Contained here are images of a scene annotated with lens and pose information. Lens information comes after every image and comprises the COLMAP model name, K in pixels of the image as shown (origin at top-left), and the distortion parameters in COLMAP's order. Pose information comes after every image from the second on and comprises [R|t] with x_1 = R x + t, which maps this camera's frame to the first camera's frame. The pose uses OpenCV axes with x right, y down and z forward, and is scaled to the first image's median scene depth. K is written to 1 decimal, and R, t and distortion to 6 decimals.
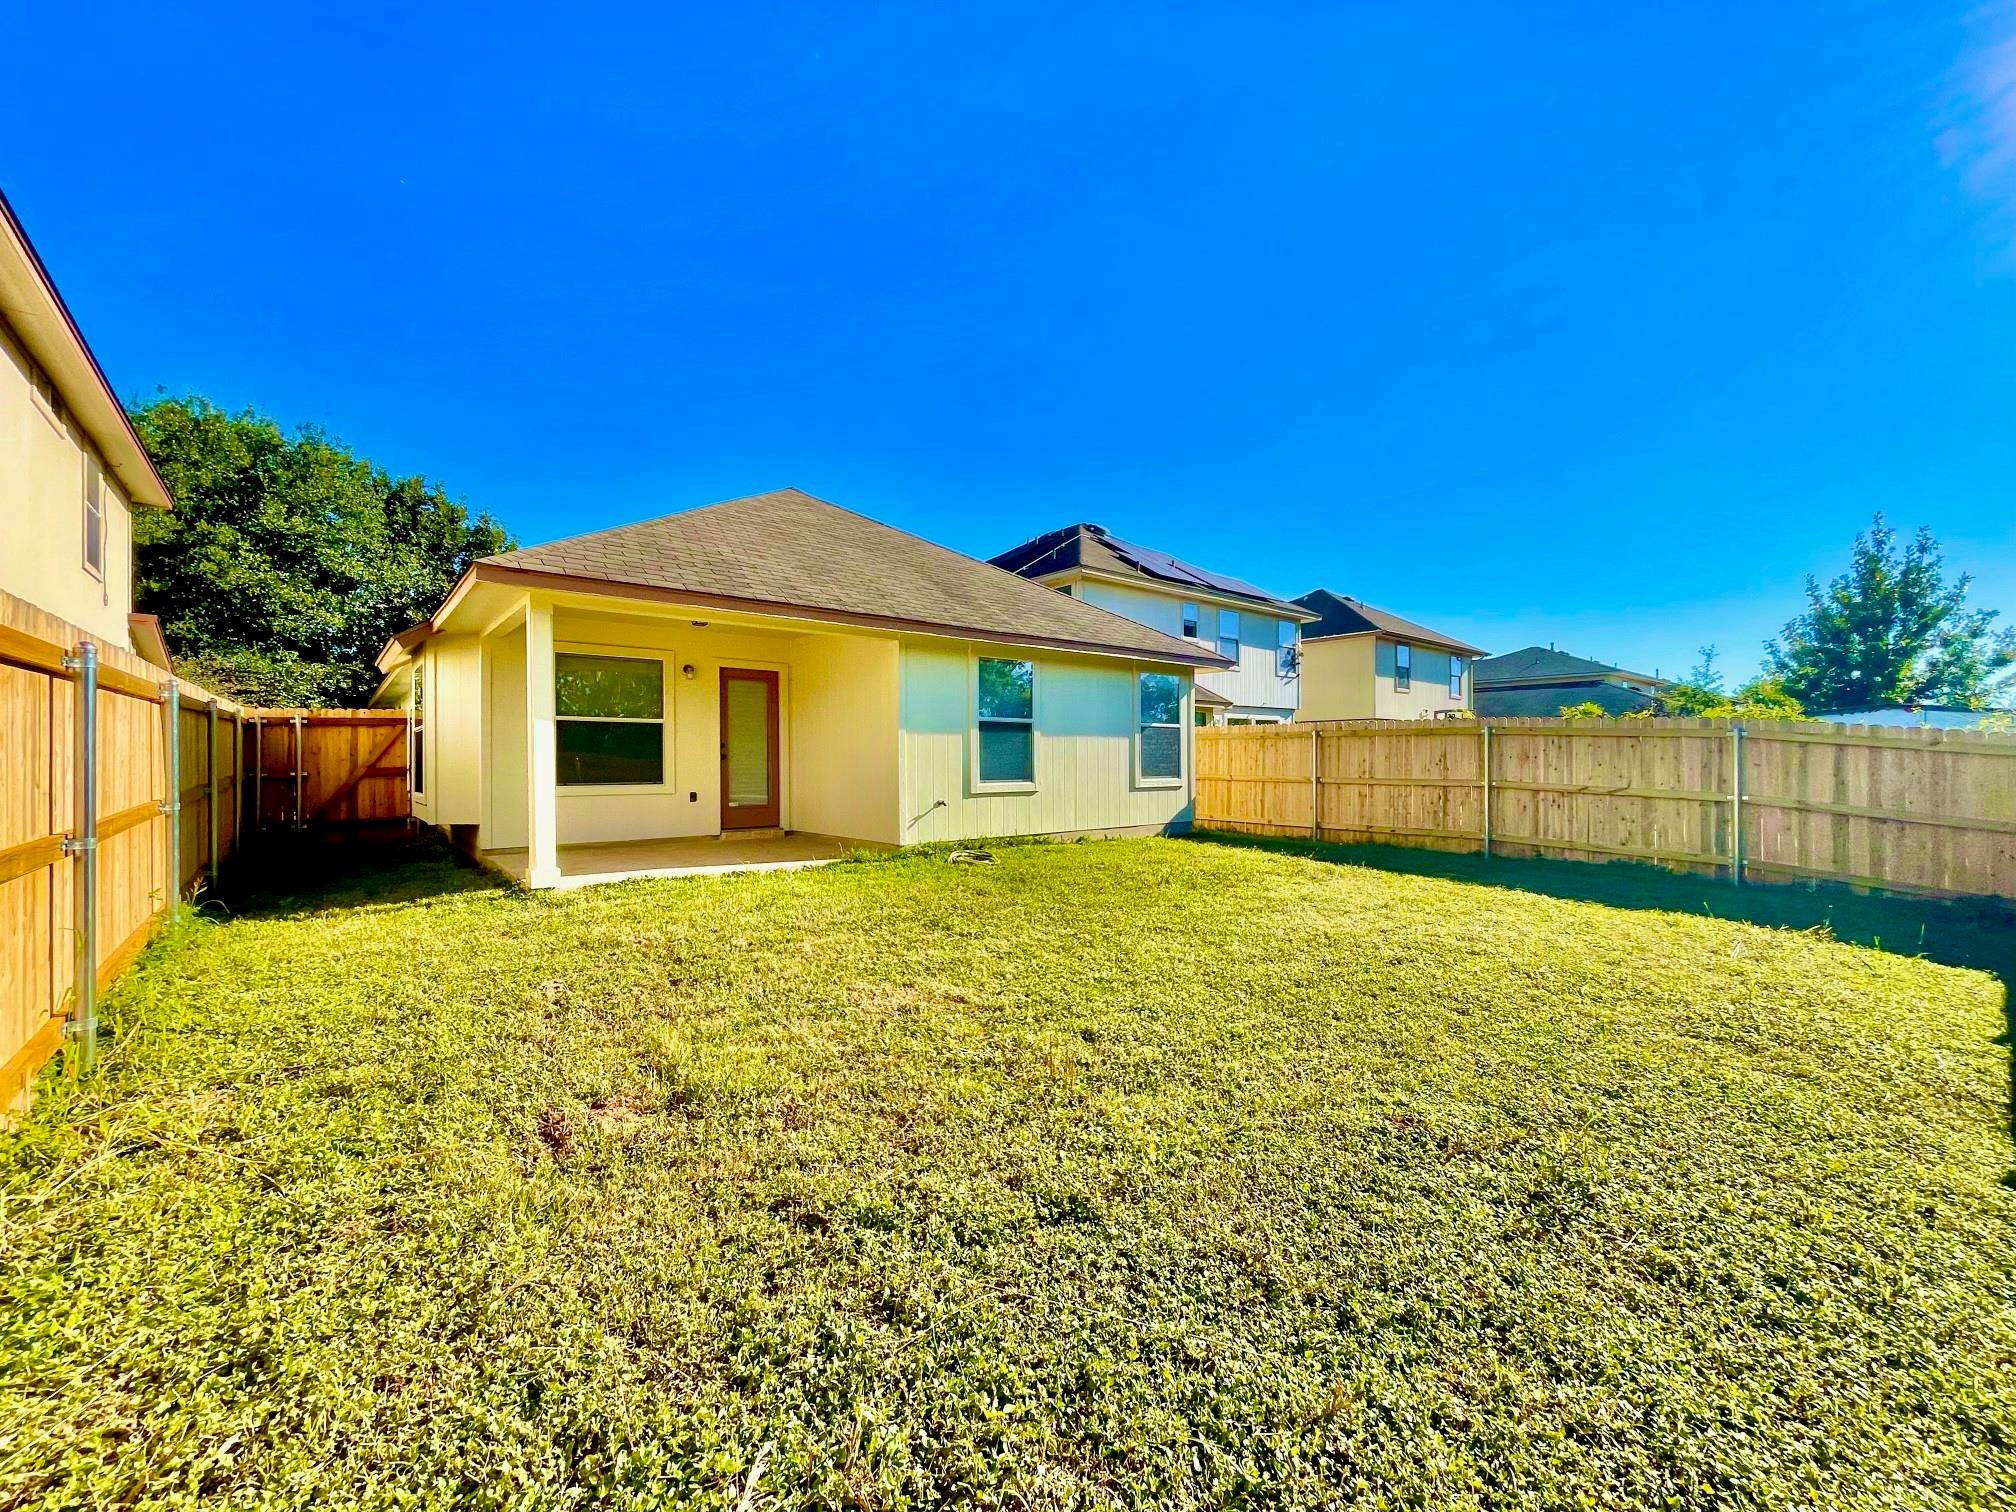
lens RADIAL K [[817.2, 0, 1002.1], [0, 817.2, 757.9], [0, 0, 1]] dist [-0.003098, 0.000337]
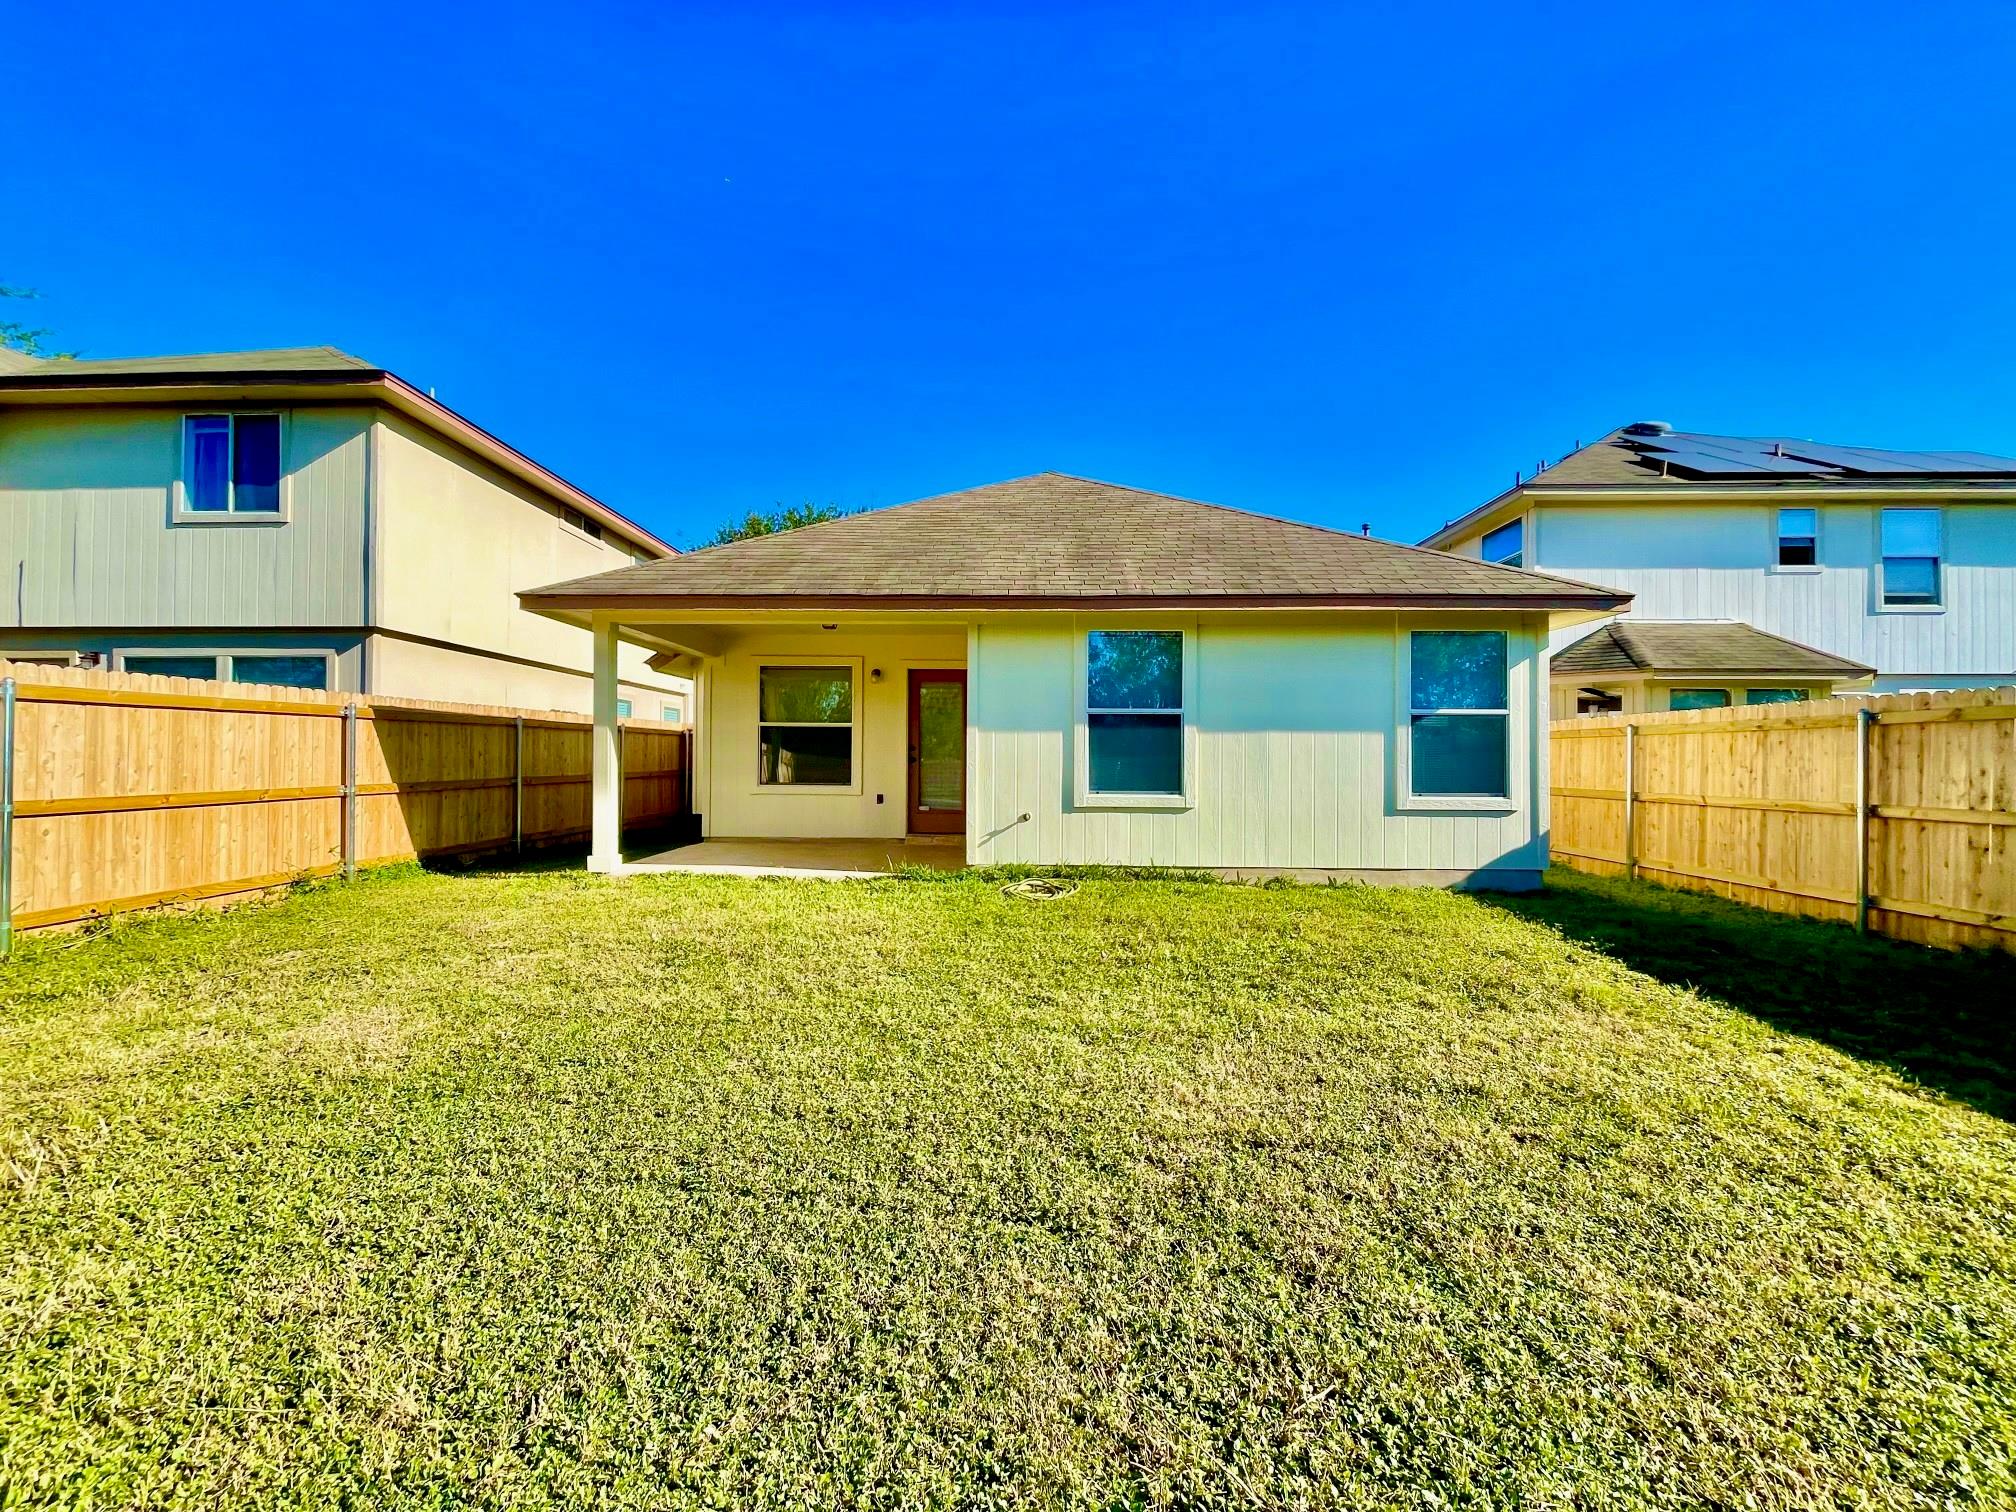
lens RADIAL K [[817.2, 0, 1002.1], [0, 817.2, 757.9], [0, 0, 1]] dist [-0.003098, 0.000337]
pose [[0.743735, 0.001492, -0.668473, 0.395995], [-0.006846, 0.999962, -0.005385, 0.001195], [0.668440, 0.008581, 0.743717, 0.335221]]
